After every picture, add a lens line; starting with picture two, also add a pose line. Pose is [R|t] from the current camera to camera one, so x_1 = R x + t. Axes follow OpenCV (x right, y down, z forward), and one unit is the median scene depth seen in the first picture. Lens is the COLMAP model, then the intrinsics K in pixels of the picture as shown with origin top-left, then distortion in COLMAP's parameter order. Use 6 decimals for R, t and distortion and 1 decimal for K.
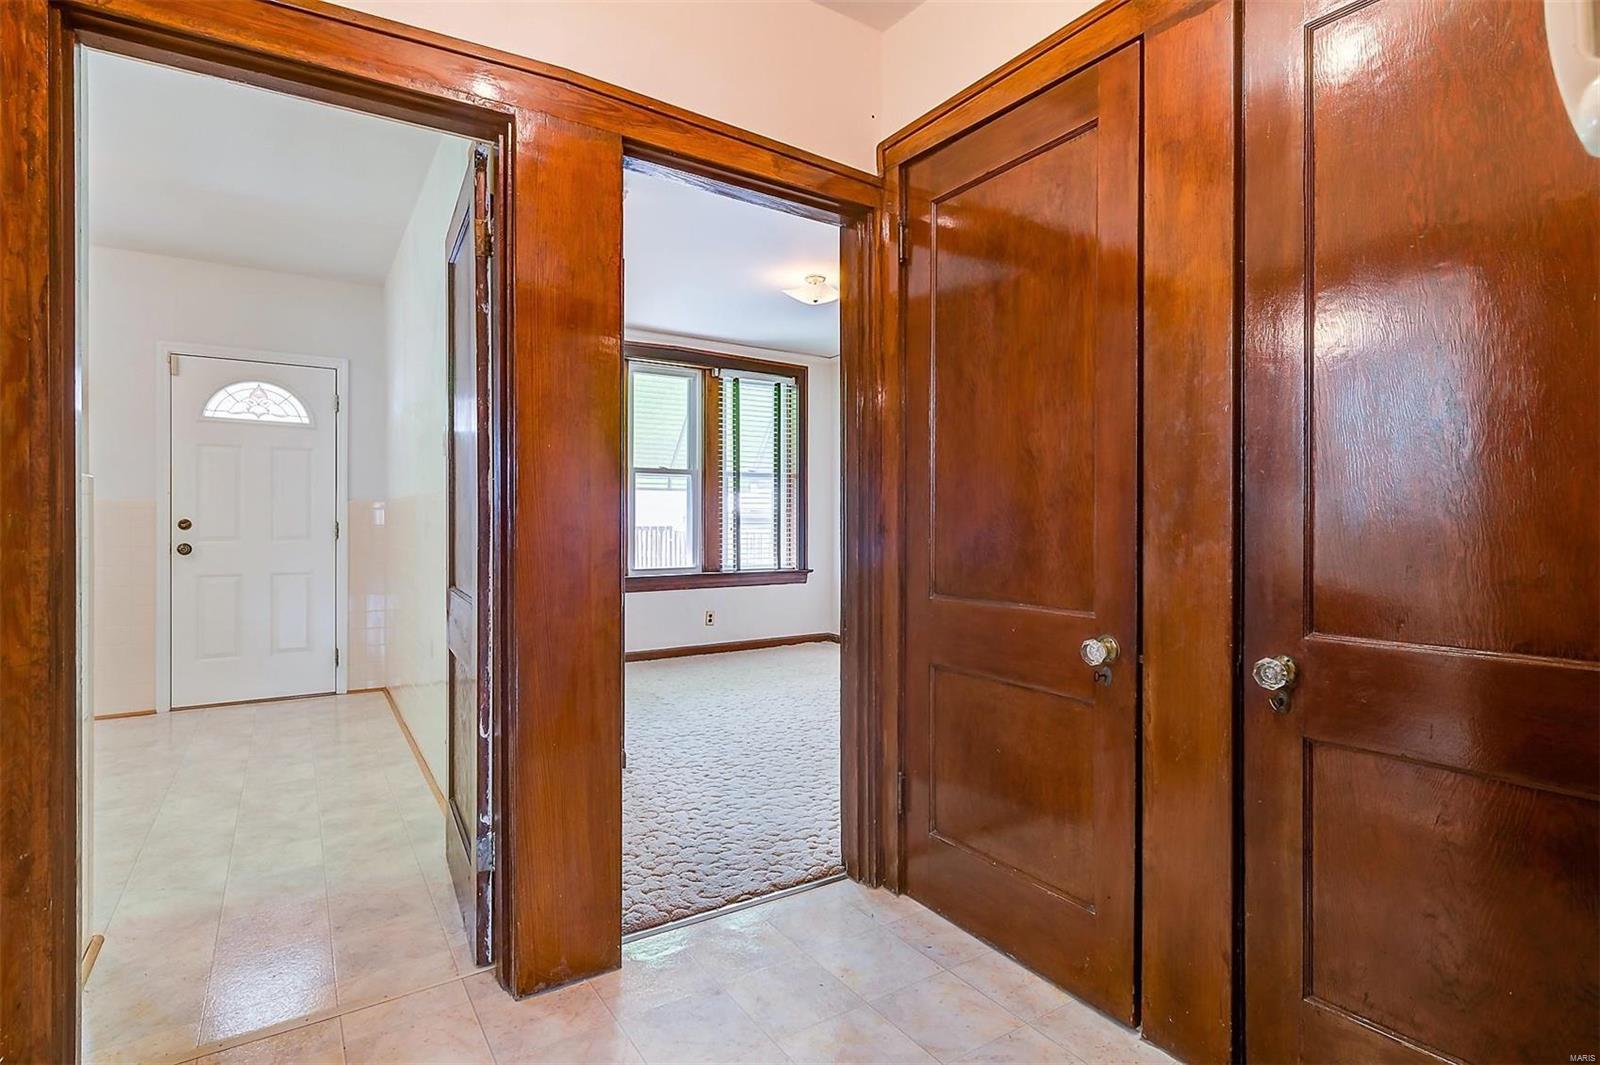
lens RADIAL K [[786.4, 0, 809.5], [0, 786.4, 523.0], [0, 0, 1]] dist [0.002304, 0.000119]
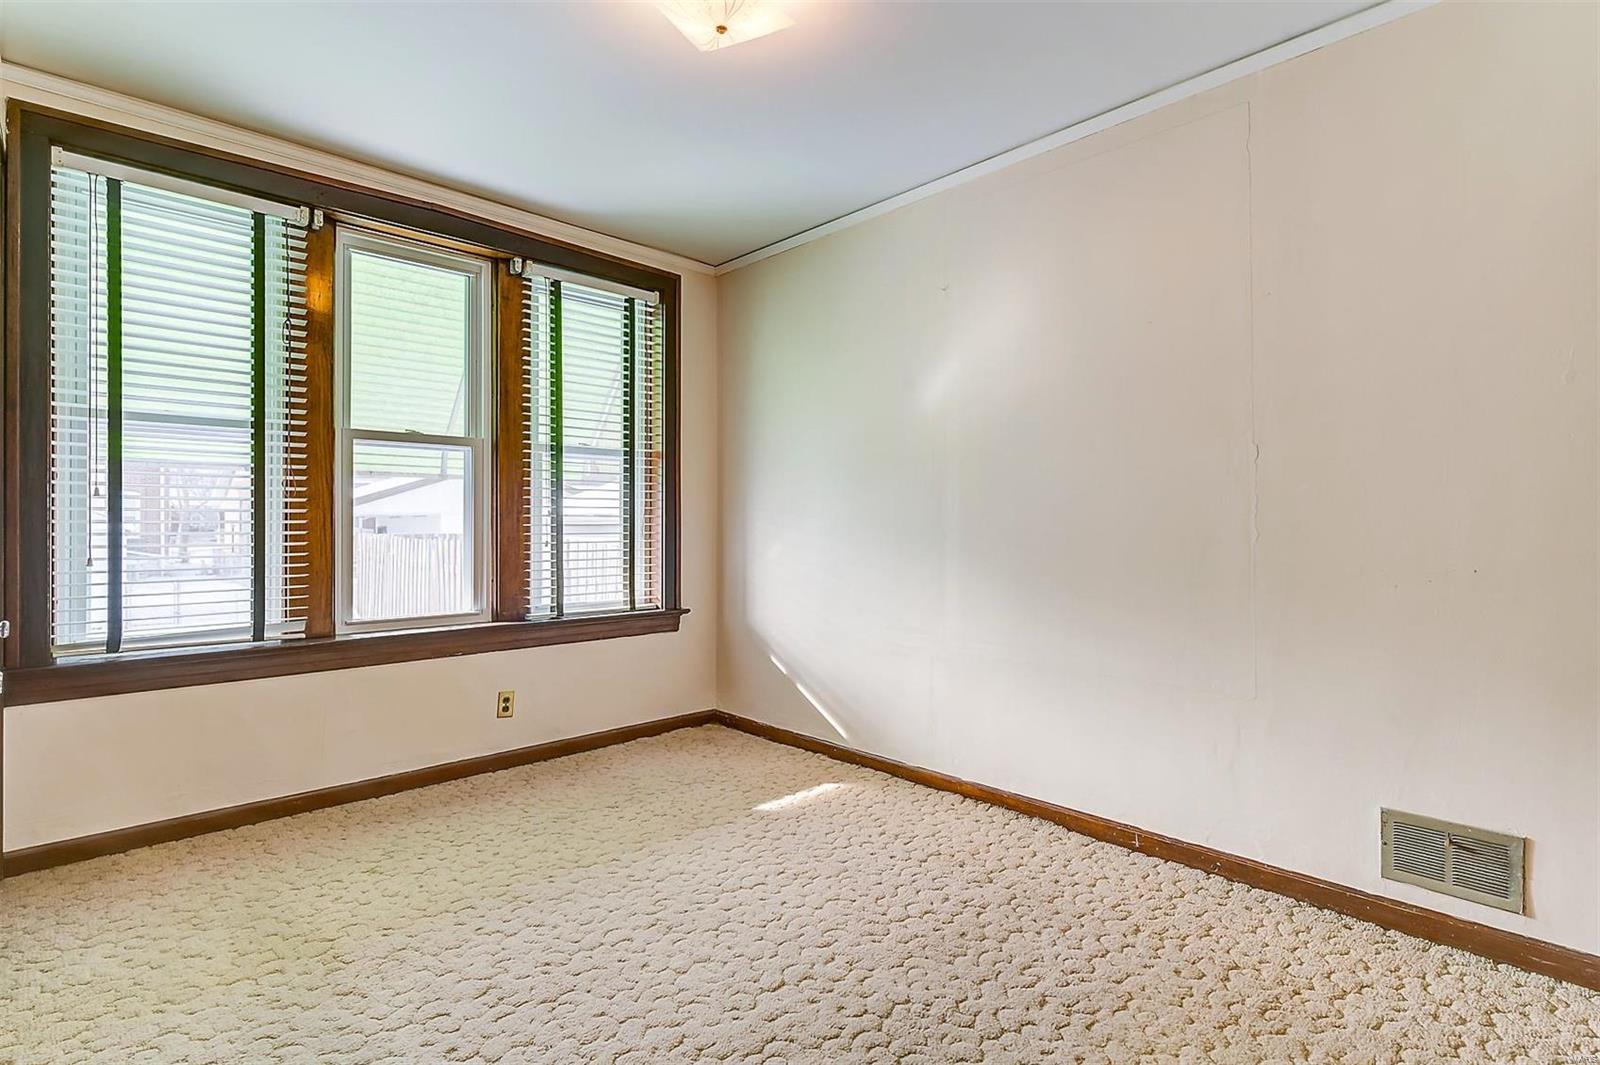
lens RADIAL K [[786.4, 0, 809.5], [0, 786.4, 523.0], [0, 0, 1]] dist [0.002304, 0.000119]
pose [[0.983056, -0.001080, 0.183303, -0.016450], [0.002546, 0.999967, -0.007762, -0.002379], [-0.183288, 0.008097, 0.983026, 0.400427]]
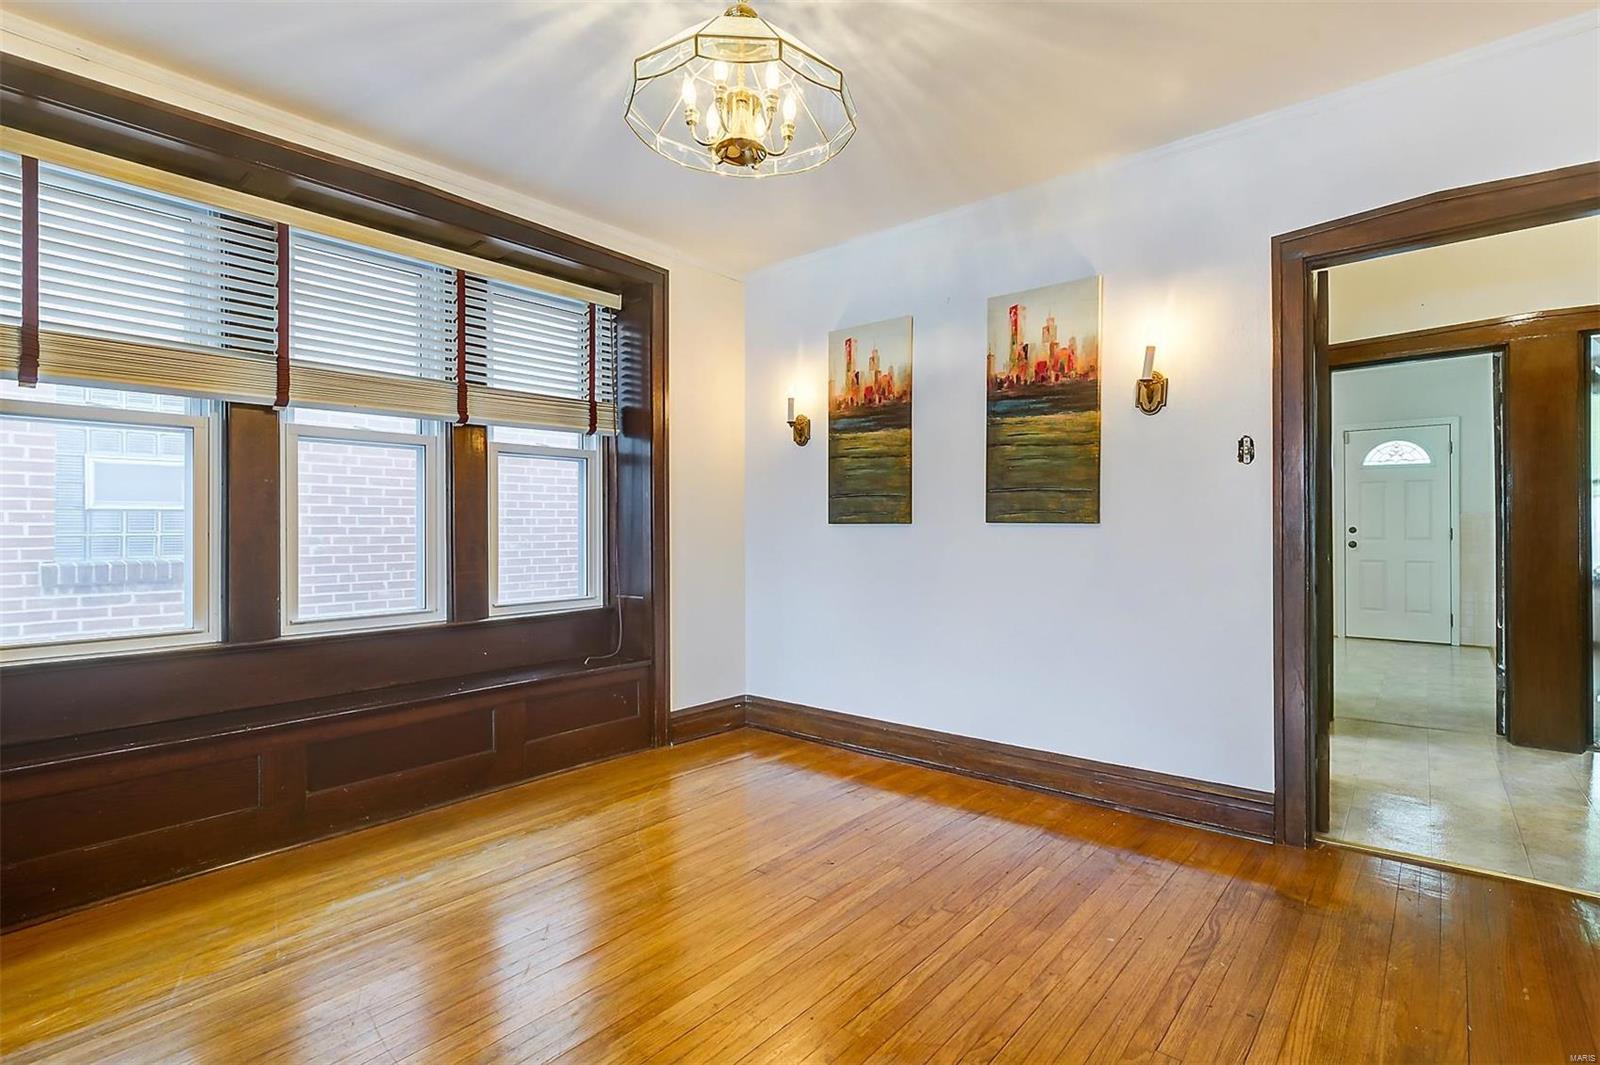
lens RADIAL K [[757.4, 0, 834.7], [0, 757.4, 528.9], [0, 0, 1]] dist [-0.000078, 0.000070]
pose [[0.311808, -0.003979, -0.950137, 0.294954], [0.001883, 0.999992, -0.003570, 0.002294], [0.950143, -0.000676, 0.311813, -0.409556]]
